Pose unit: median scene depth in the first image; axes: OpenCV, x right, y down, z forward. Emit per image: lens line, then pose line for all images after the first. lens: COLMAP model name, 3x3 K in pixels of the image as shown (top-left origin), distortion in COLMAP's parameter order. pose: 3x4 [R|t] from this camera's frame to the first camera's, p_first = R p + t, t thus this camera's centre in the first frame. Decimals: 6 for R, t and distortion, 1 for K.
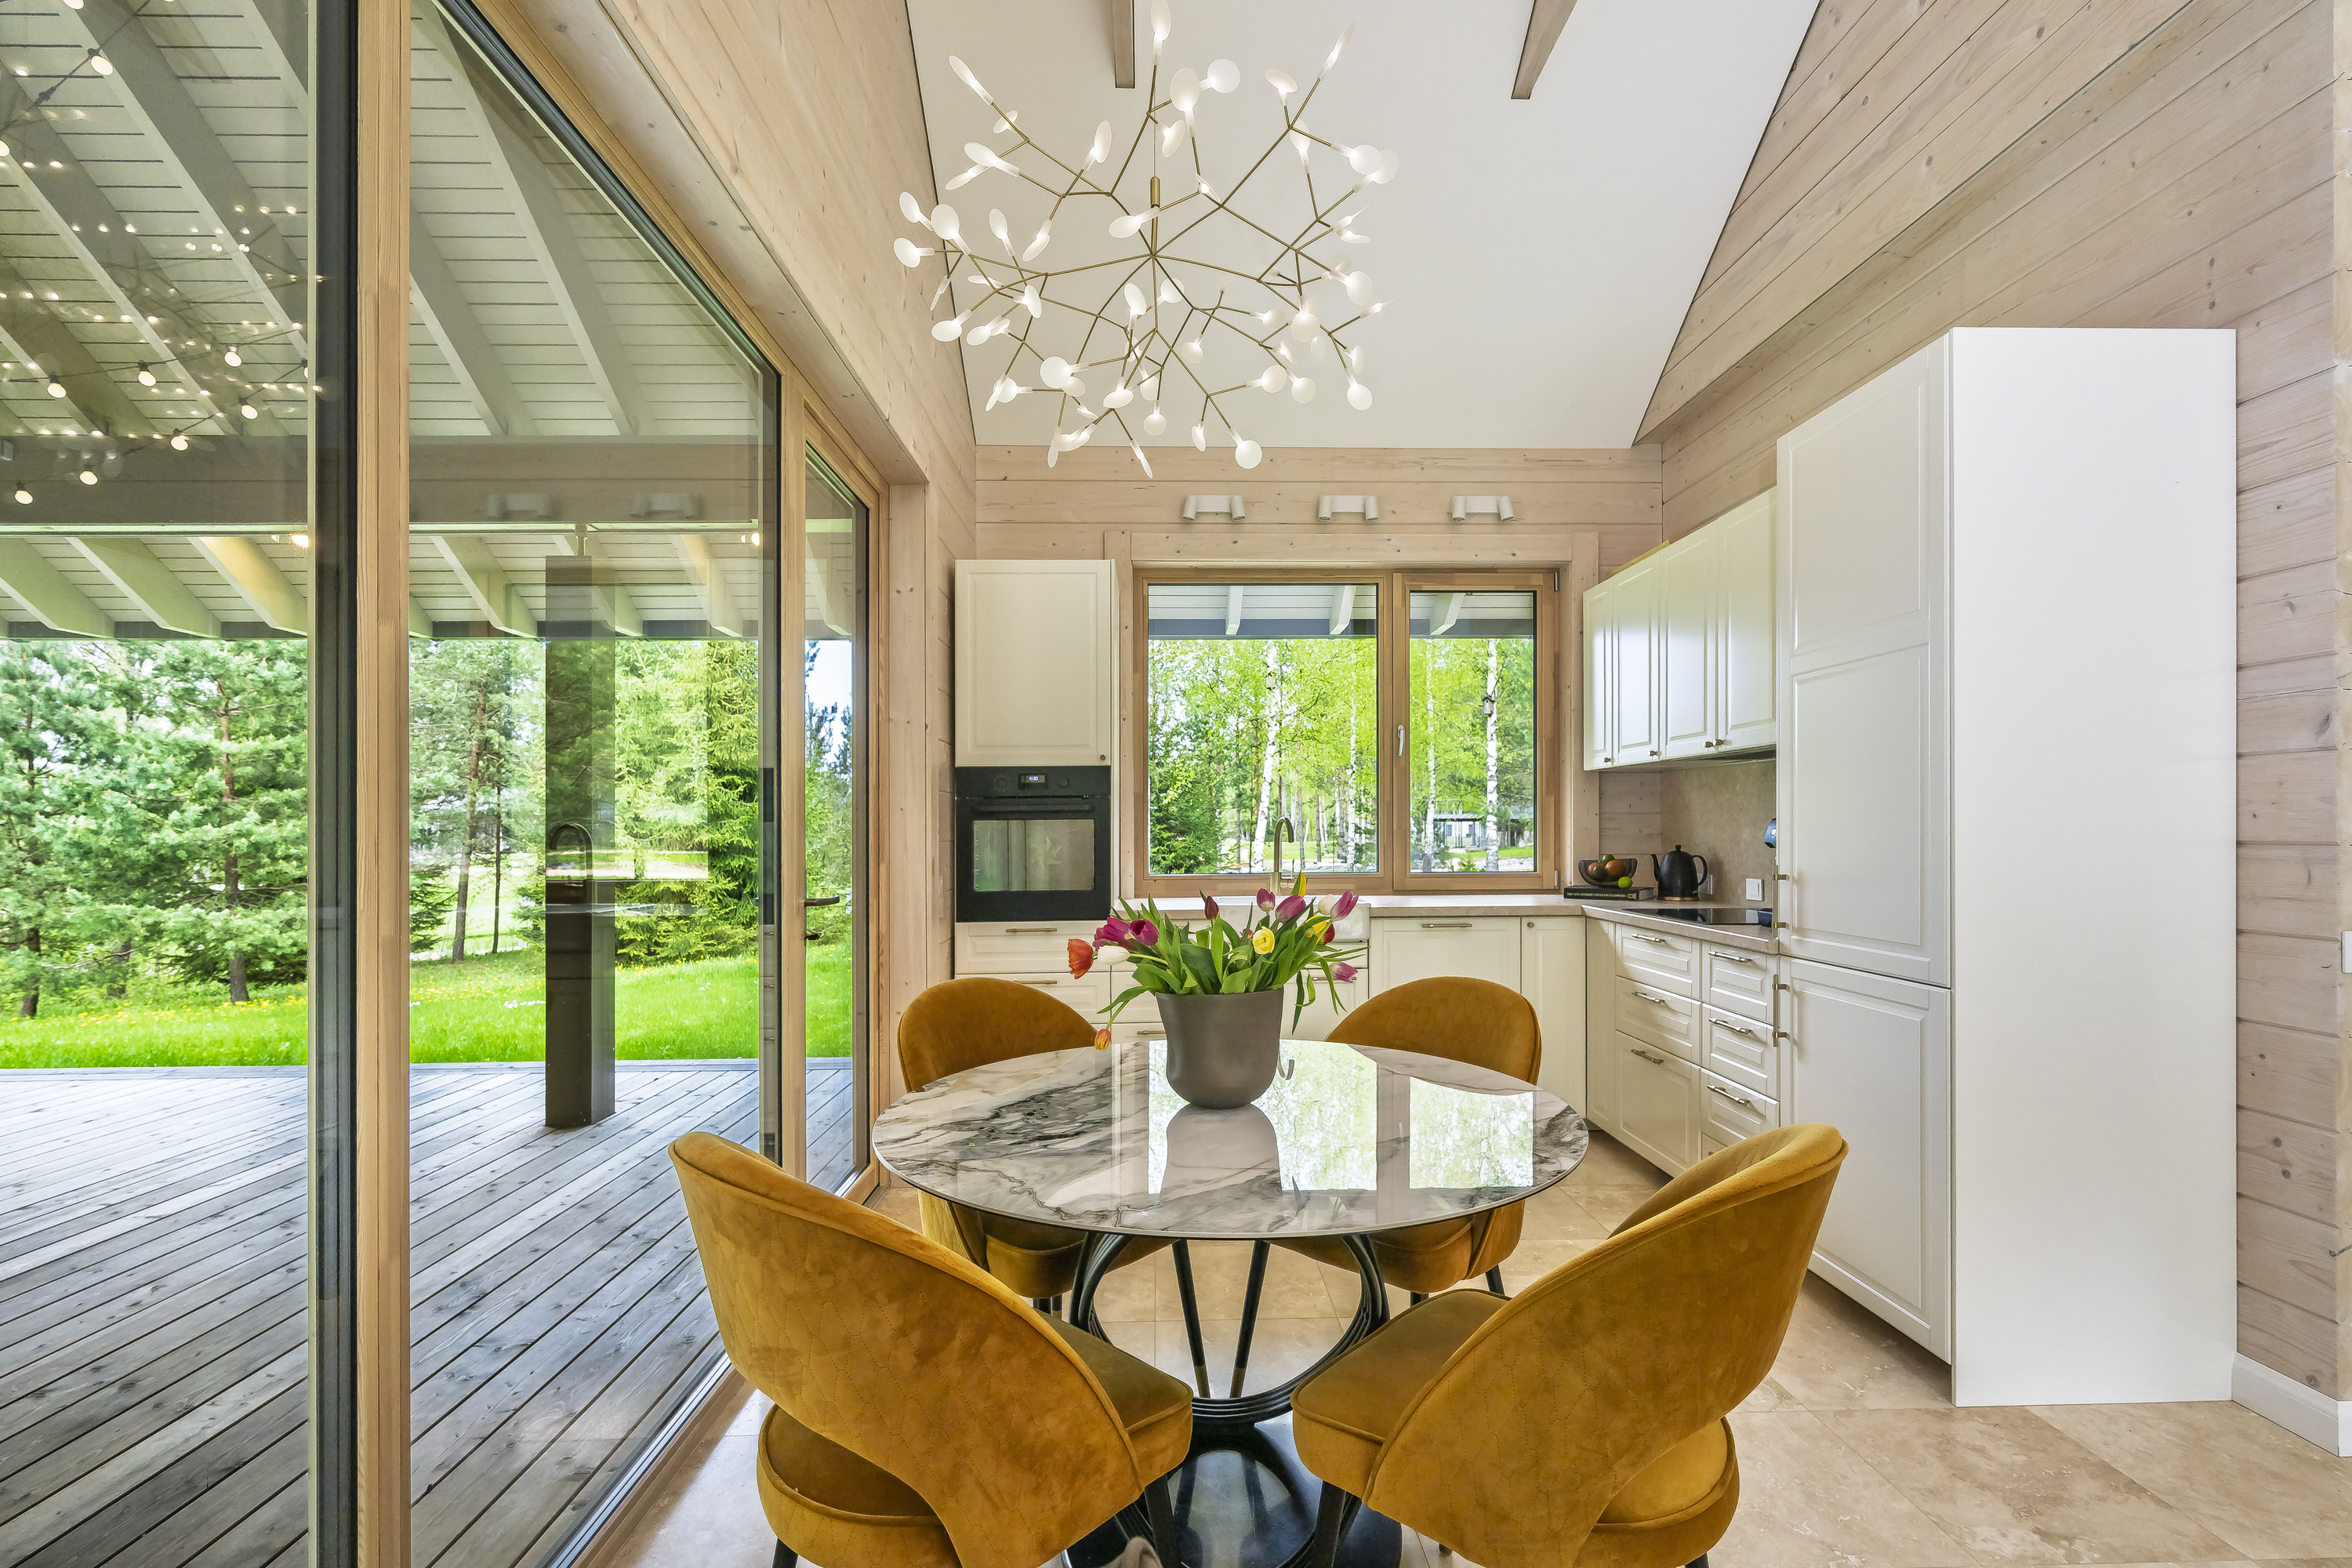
lens RADIAL K [[1049.1, 0, 1173.8], [0, 1049.1, 830.3], [0, 0, 1]] dist [0.000888, 0.000153]
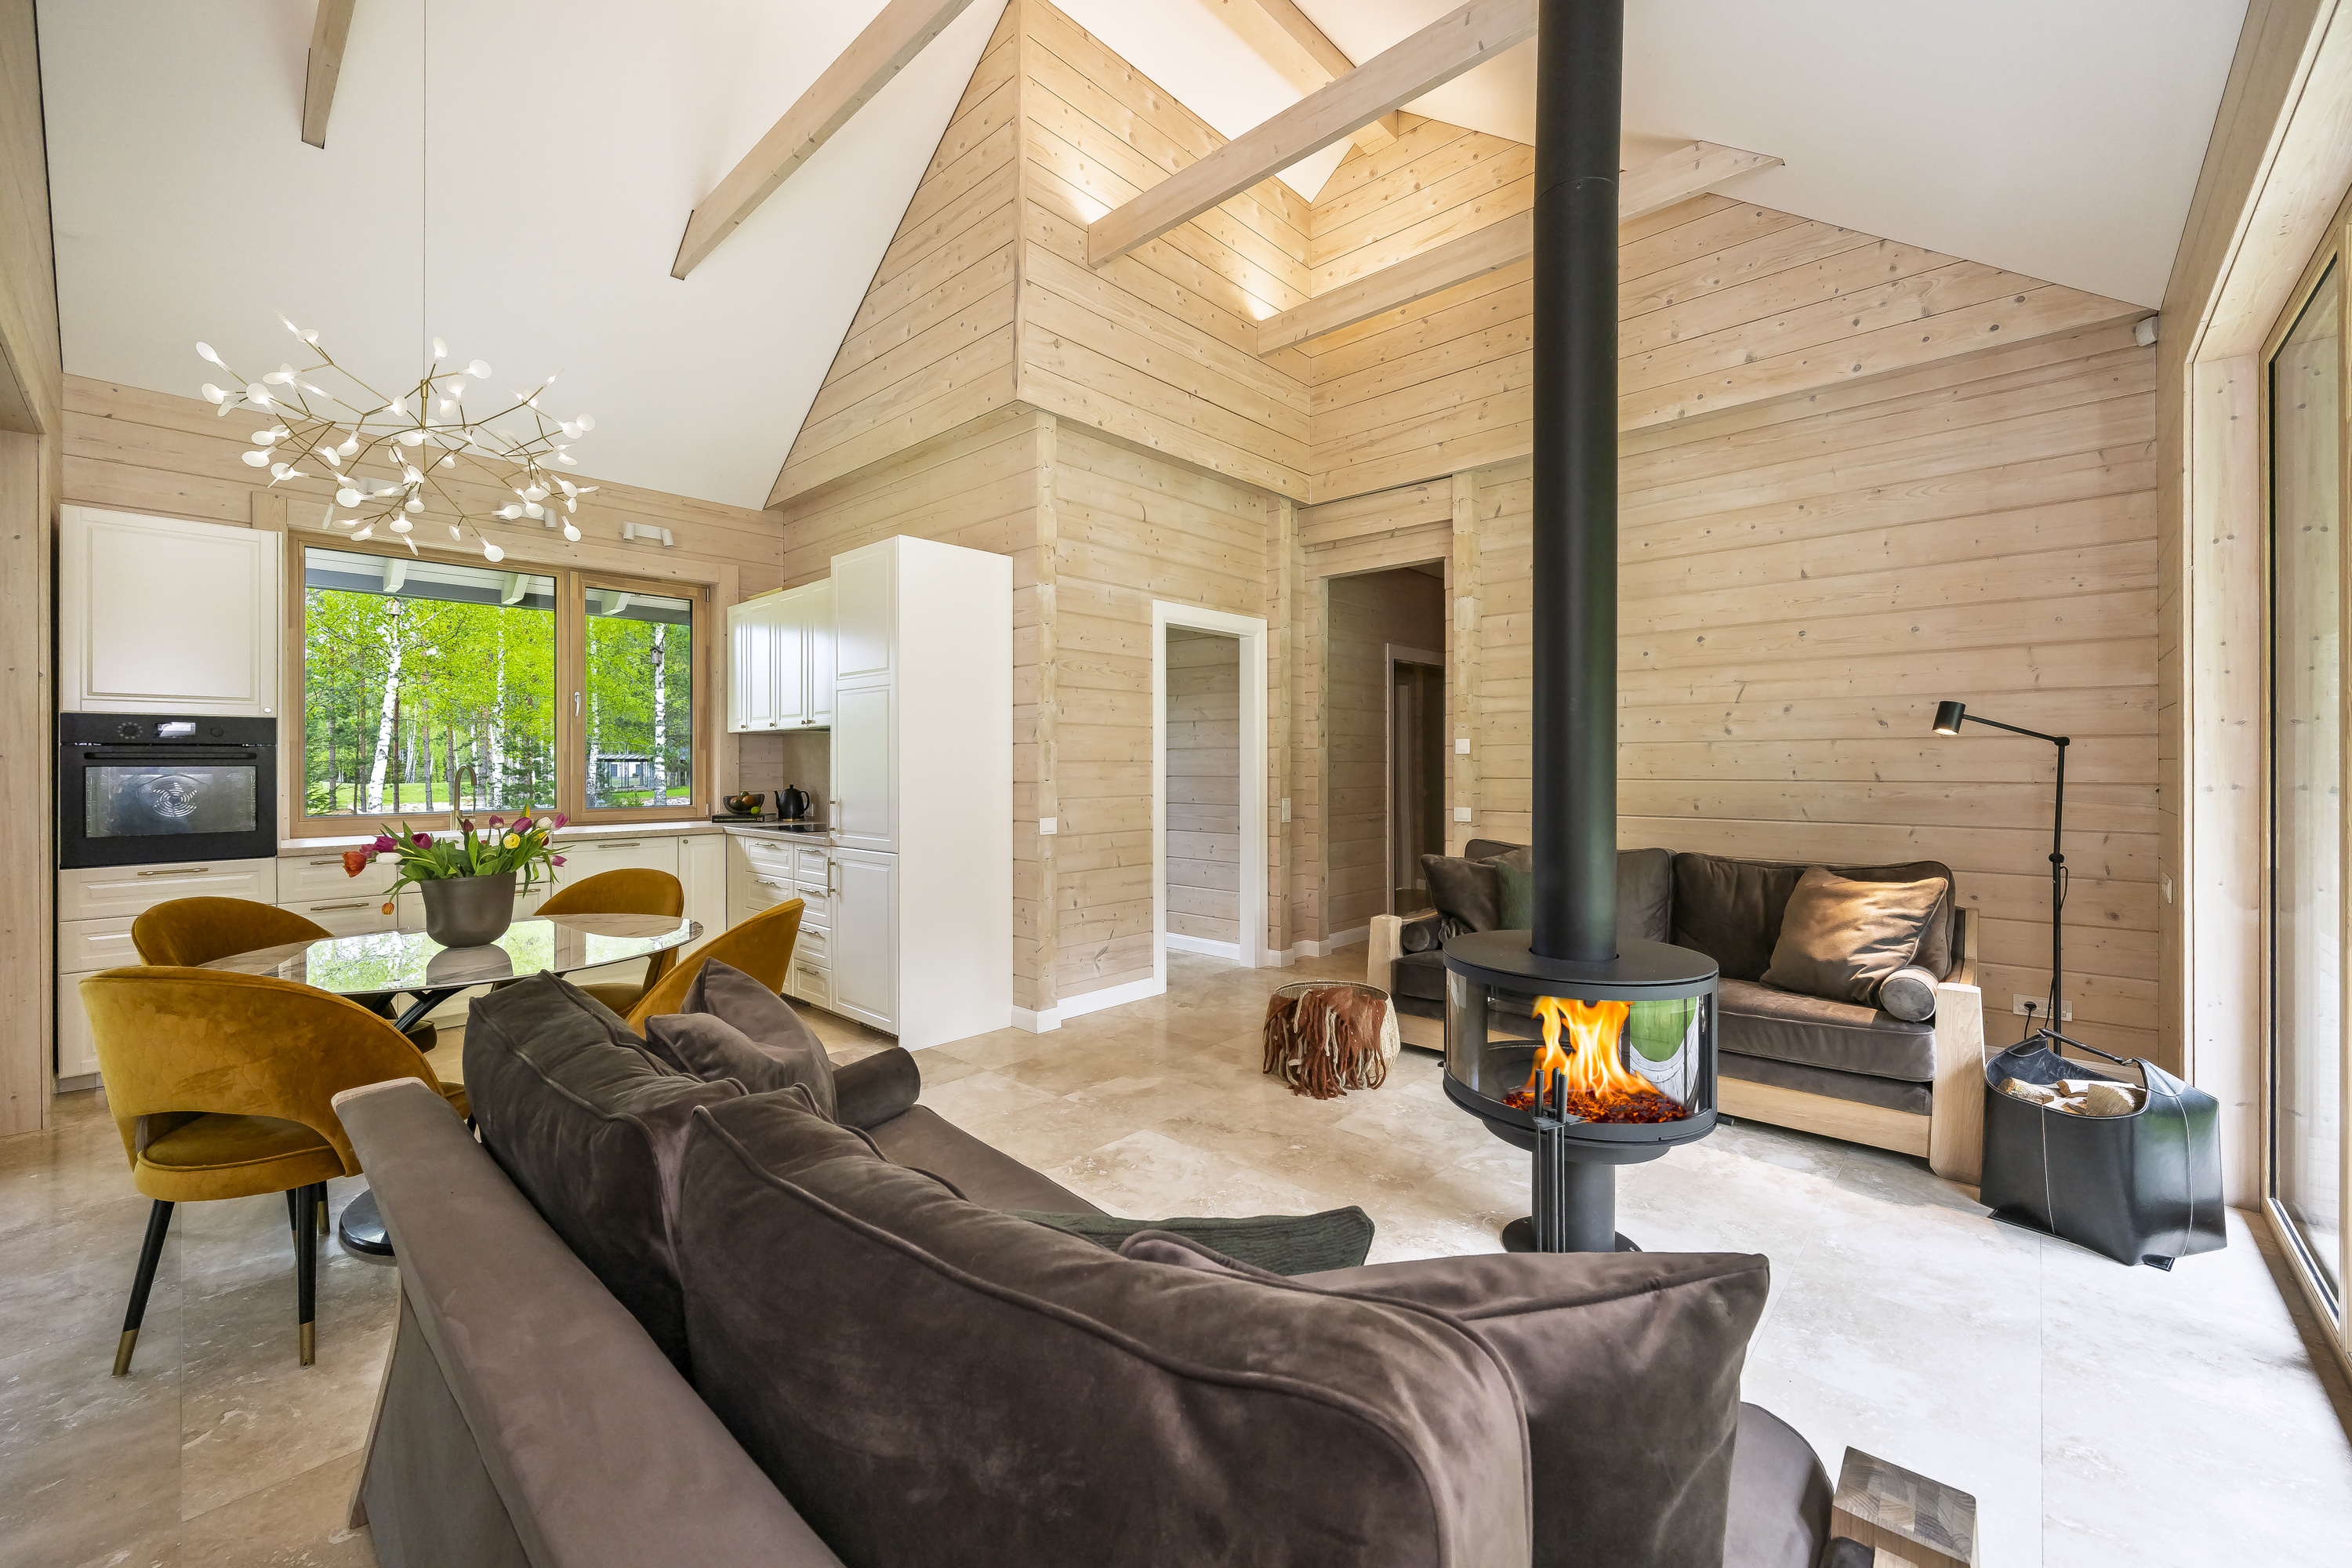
lens RADIAL K [[922.2, 0, 1179.3], [0, 922.2, 773.2], [0, 0, 1]] dist [-0.001187, -0.000024]
pose [[0.691910, 0.000035, 0.721984, -0.097707], [-0.001871, 0.999997, 0.001745, -0.006008], [-0.721981, -0.002559, 0.691908, -0.342376]]
